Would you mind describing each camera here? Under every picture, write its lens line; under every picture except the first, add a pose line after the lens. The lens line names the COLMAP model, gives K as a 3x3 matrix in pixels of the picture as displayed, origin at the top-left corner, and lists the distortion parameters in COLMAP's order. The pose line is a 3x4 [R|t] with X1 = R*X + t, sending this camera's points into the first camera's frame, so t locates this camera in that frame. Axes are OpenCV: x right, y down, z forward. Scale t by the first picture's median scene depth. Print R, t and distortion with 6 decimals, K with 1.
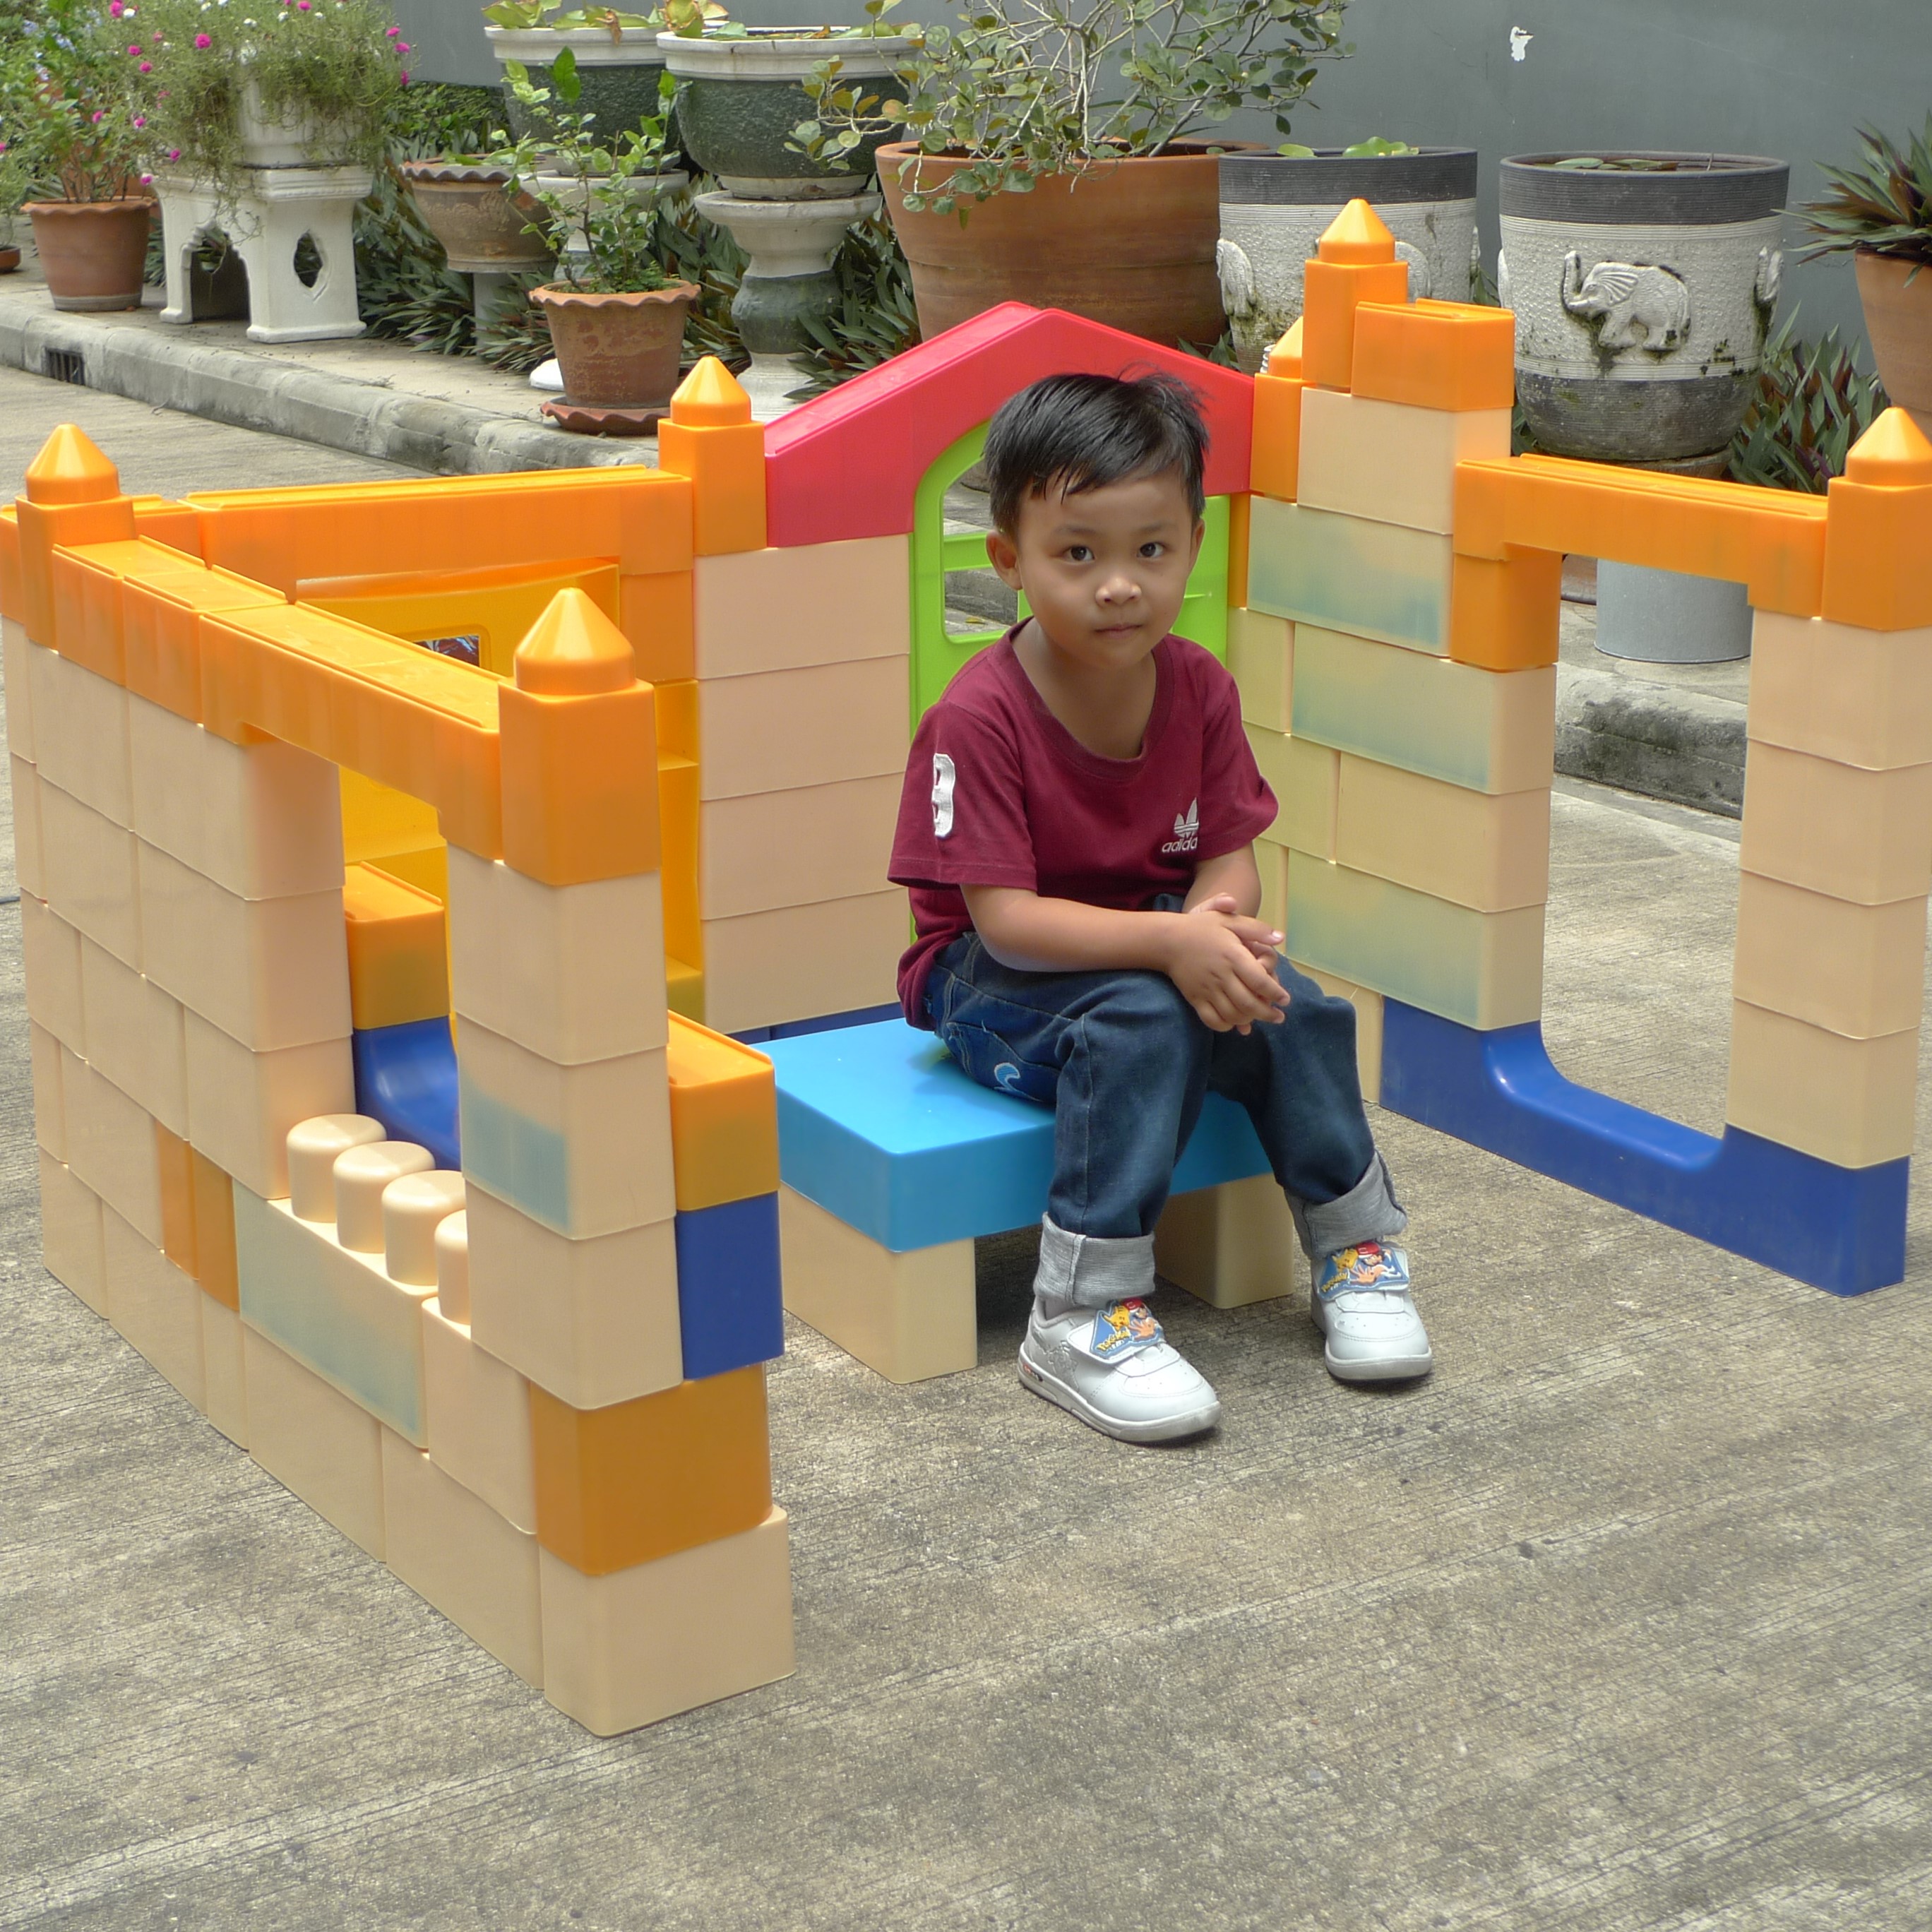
lens RADIAL K [[3680.2, 0, 966.0], [0, 3680.2, 966.0], [0, 0, 1]] dist [-0.035848, -0.150043]
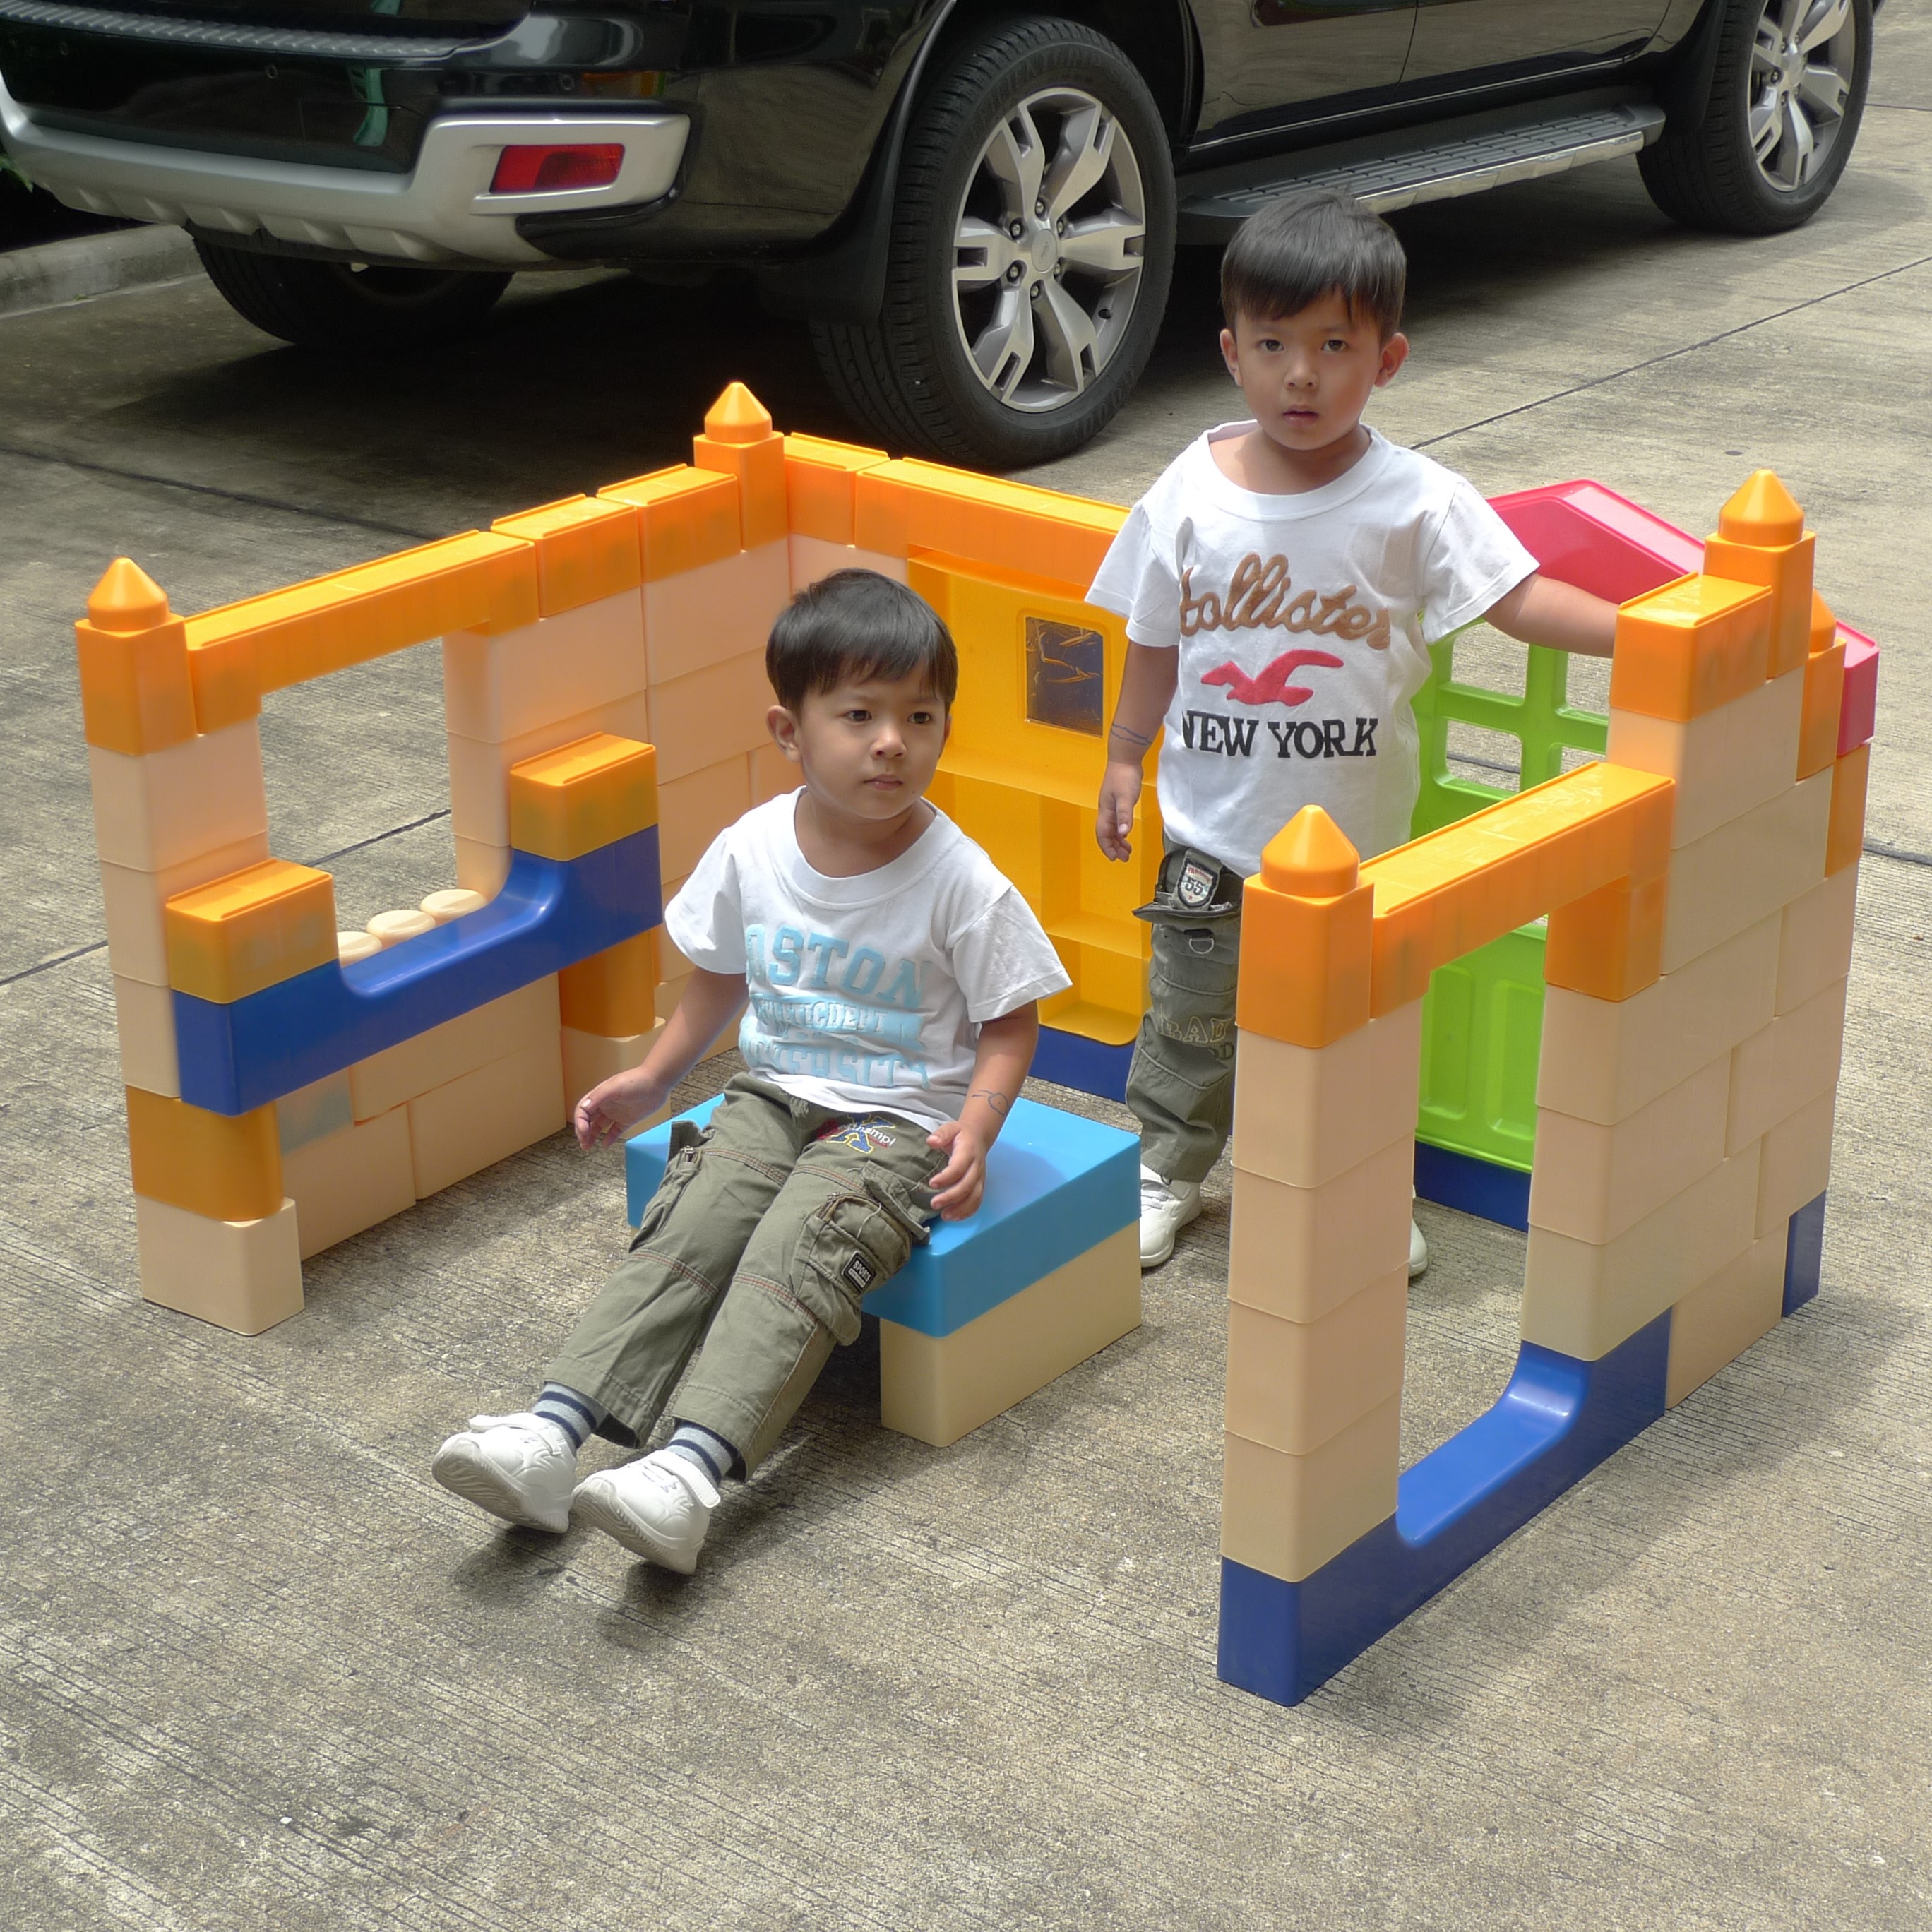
lens RADIAL K [[3680.2, 0, 966.0], [0, 3680.2, 966.0], [0, 0, 1]] dist [-0.035848, -0.150043]
pose [[0.327425, 0.345554, -0.879423, 1.108541], [-0.285601, 0.923387, 0.256495, -0.338478], [0.900680, 0.167181, 0.401030, 0.604003]]
